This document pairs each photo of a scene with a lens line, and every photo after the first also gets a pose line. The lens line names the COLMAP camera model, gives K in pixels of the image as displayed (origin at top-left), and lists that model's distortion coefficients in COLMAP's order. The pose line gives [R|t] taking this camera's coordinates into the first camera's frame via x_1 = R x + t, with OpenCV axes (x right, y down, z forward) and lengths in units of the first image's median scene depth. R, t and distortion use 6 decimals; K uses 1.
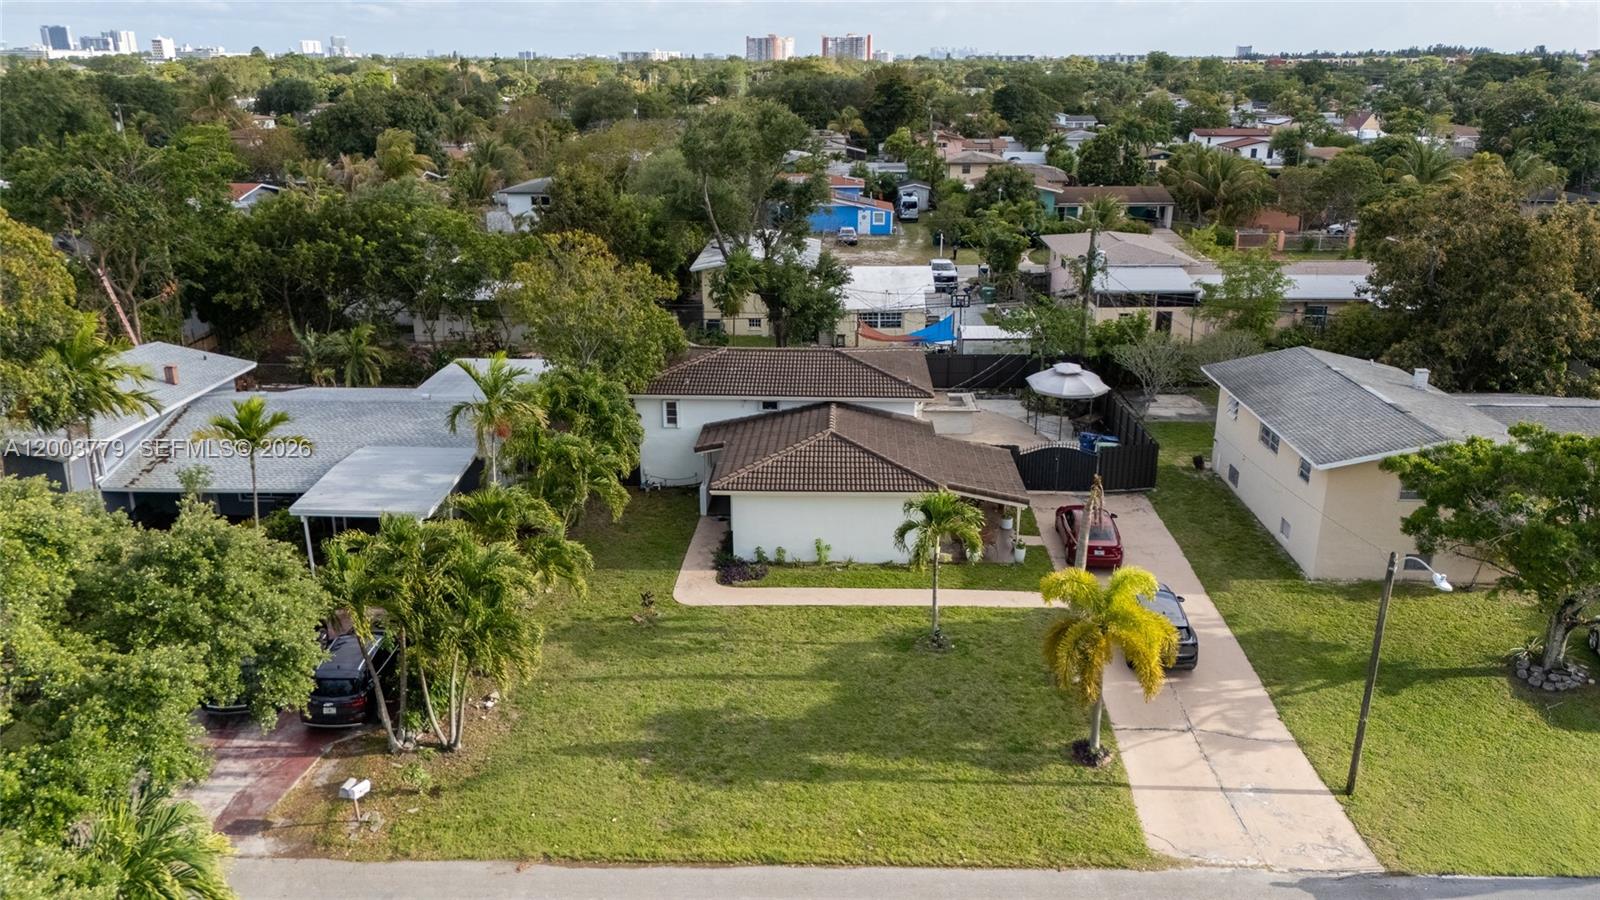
lens RADIAL K [[1152.5, 0, 807.5], [0, 1152.5, 468.7], [0, 0, 1]] dist [0.075645, -0.064928]
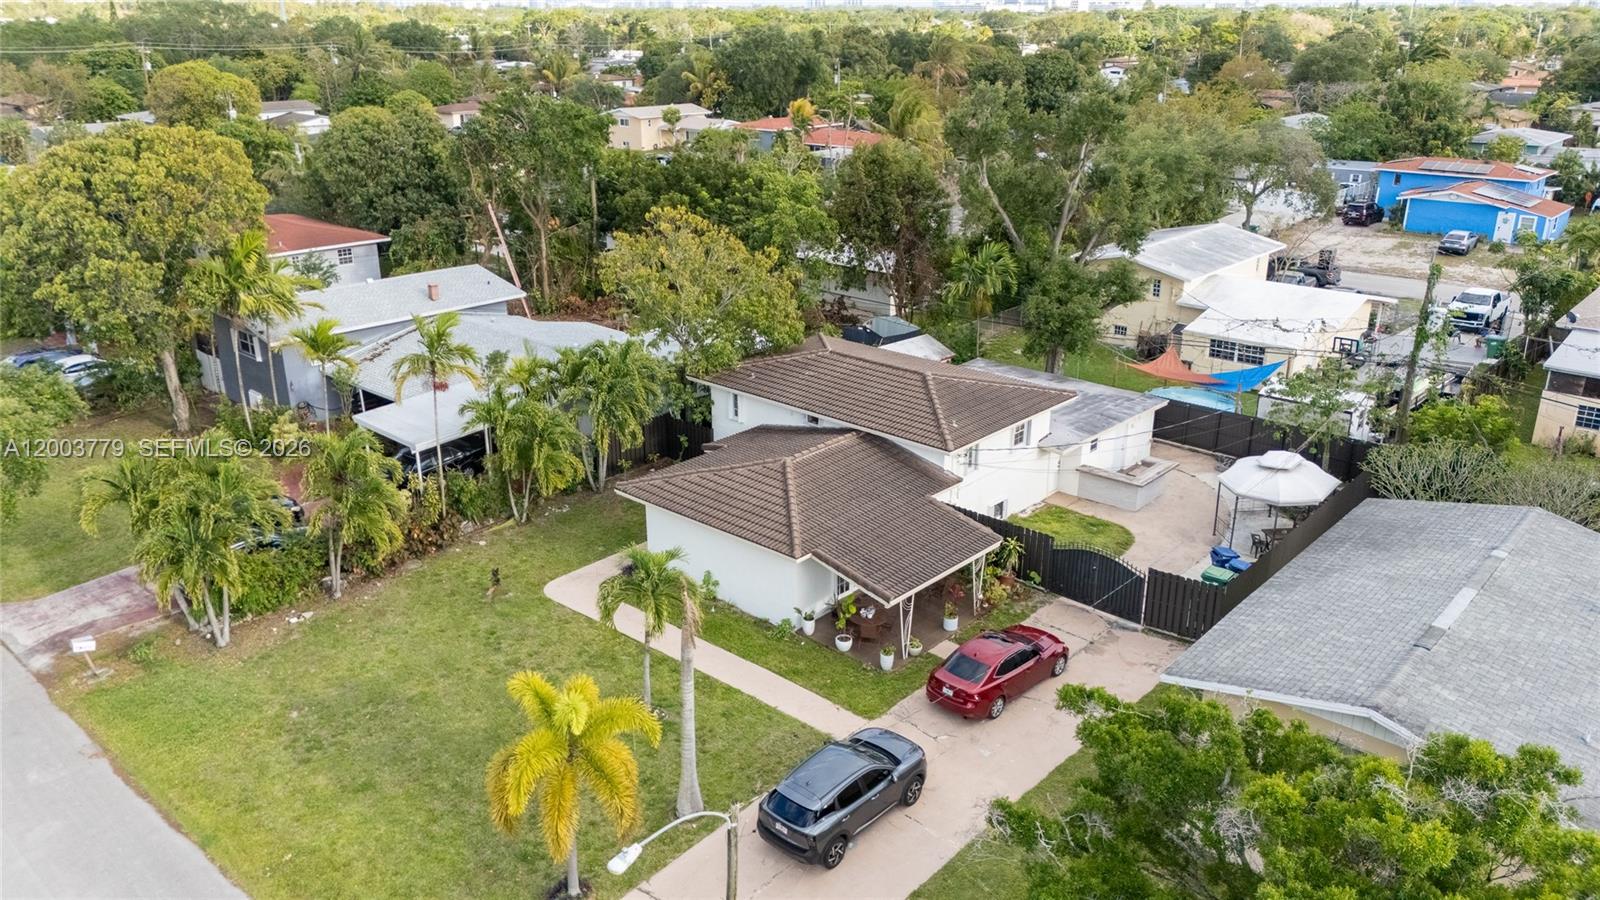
lens RADIAL K [[1151.9, 0, 794.4], [0, 1151.9, 449.2], [0, 0, 1]] dist [0.078509, -0.000734]
pose [[0.764145, 0.227530, -0.603583, 0.546635], [-0.212987, 0.972242, 0.096857, -0.125478], [0.608867, 0.054542, 0.791395, 0.289514]]
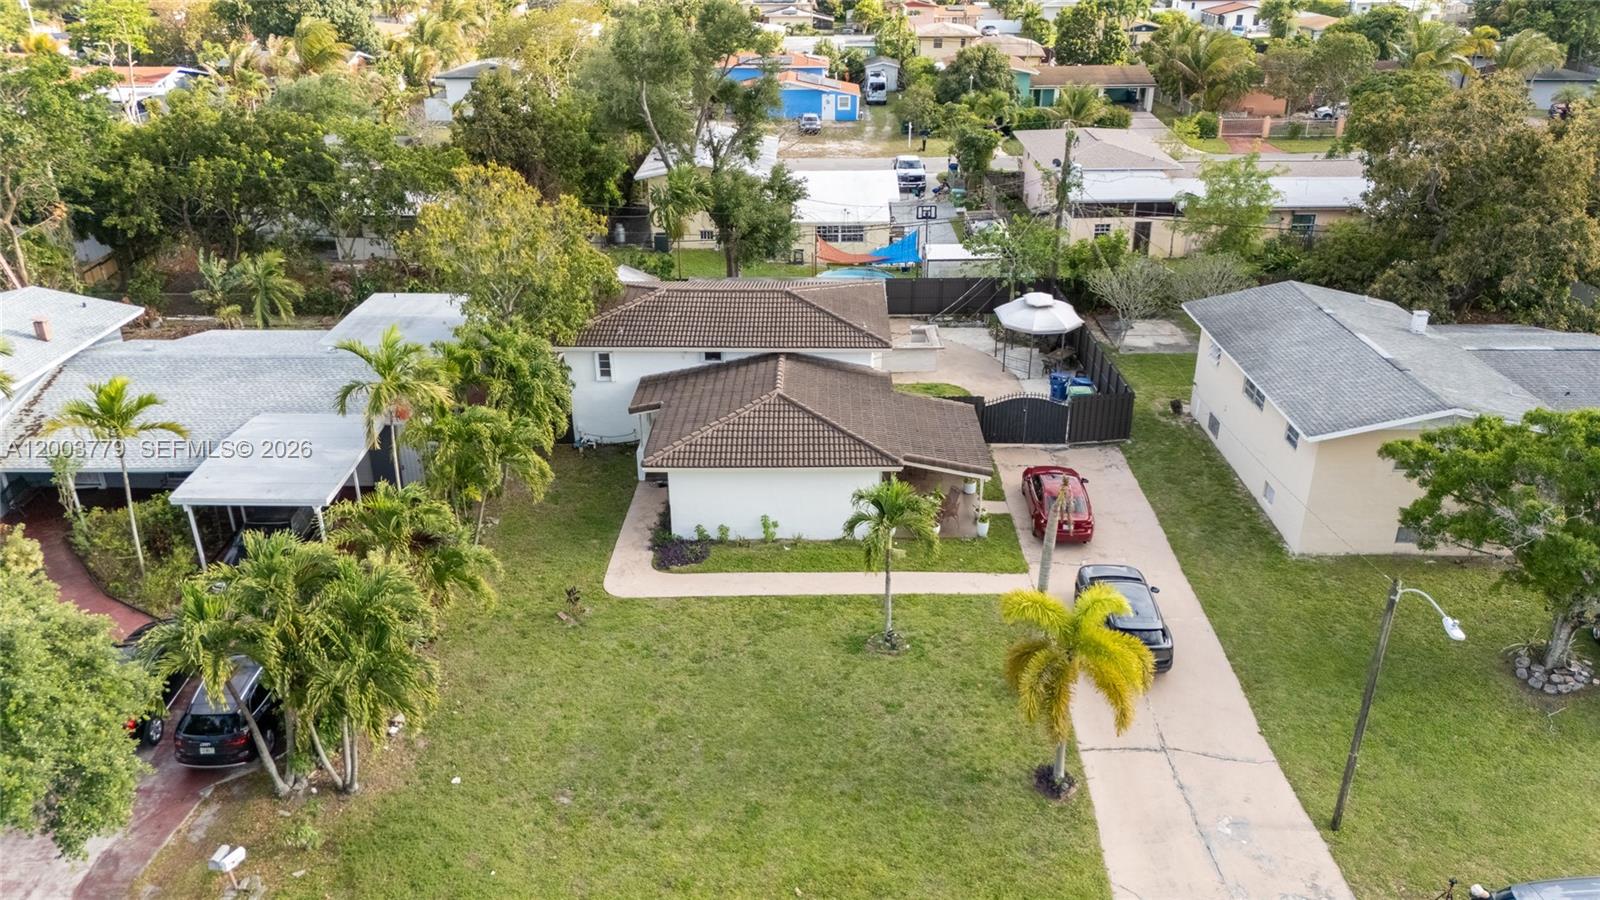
lens RADIAL K [[1152.5, 0, 807.5], [0, 1152.5, 468.7], [0, 0, 1]] dist [0.075645, -0.064928]
pose [[0.999685, -0.014588, 0.020435, 0.023923], [0.012273, 0.993949, 0.109156, -0.069732], [-0.021904, -0.108871, 0.993815, 0.086126]]
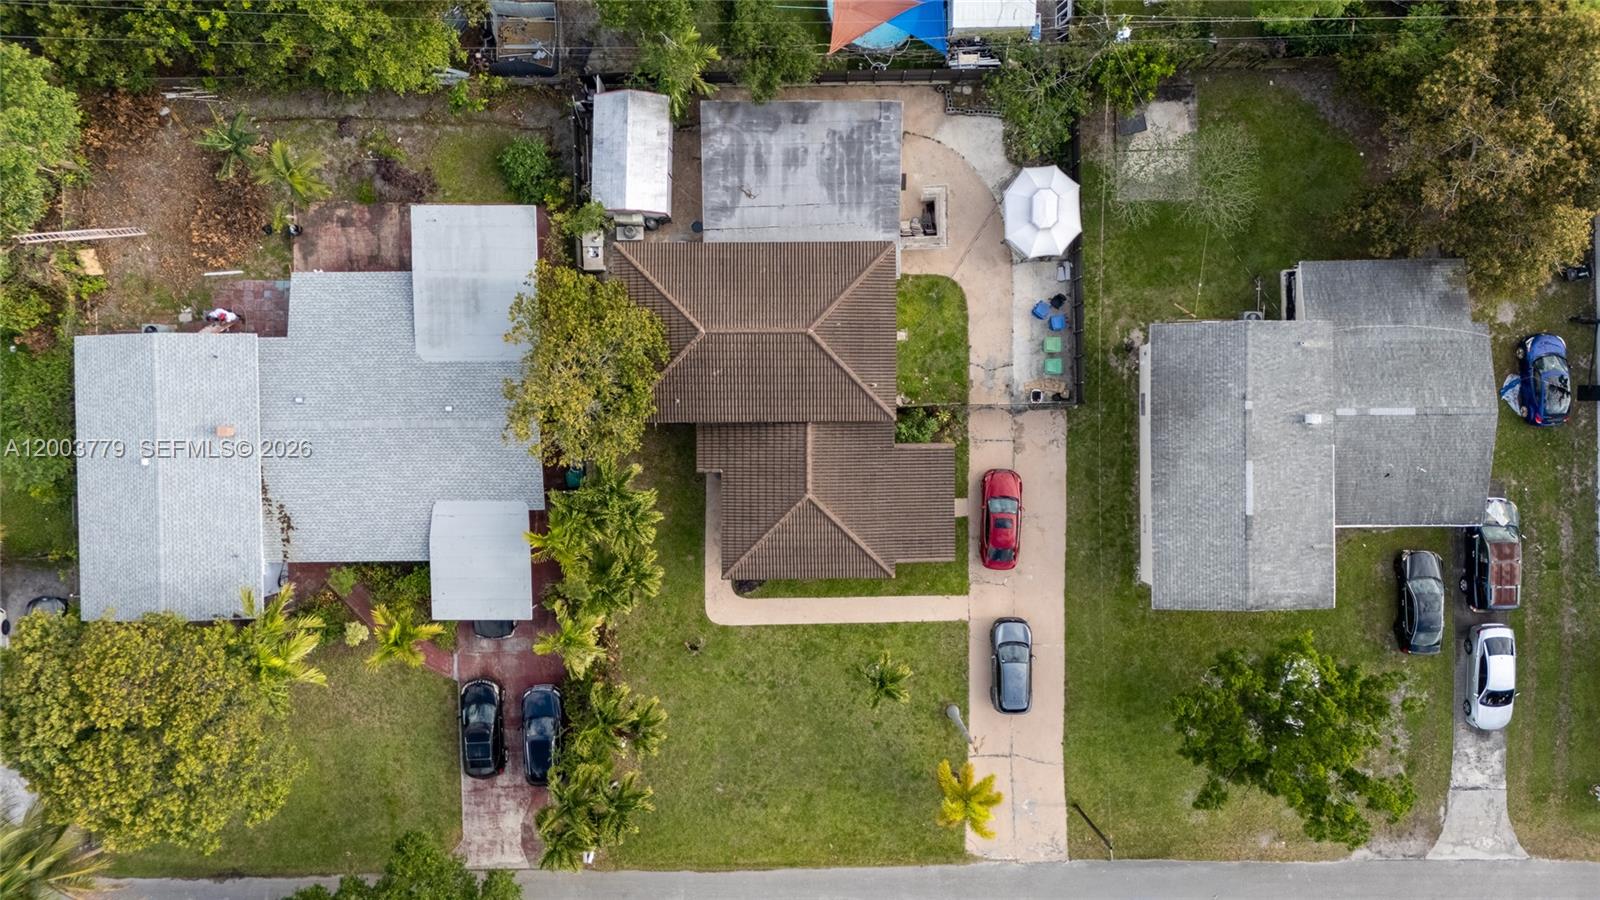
lens RADIAL K [[1151.9, 0, 794.4], [0, 1151.9, 449.2], [0, 0, 1]] dist [0.078509, -0.000734]
pose [[0.999070, -0.042229, -0.008713, 0.016791], [0.021671, 0.317079, 0.948151, -1.197674], [-0.037276, -0.947458, 0.317700, 0.632786]]
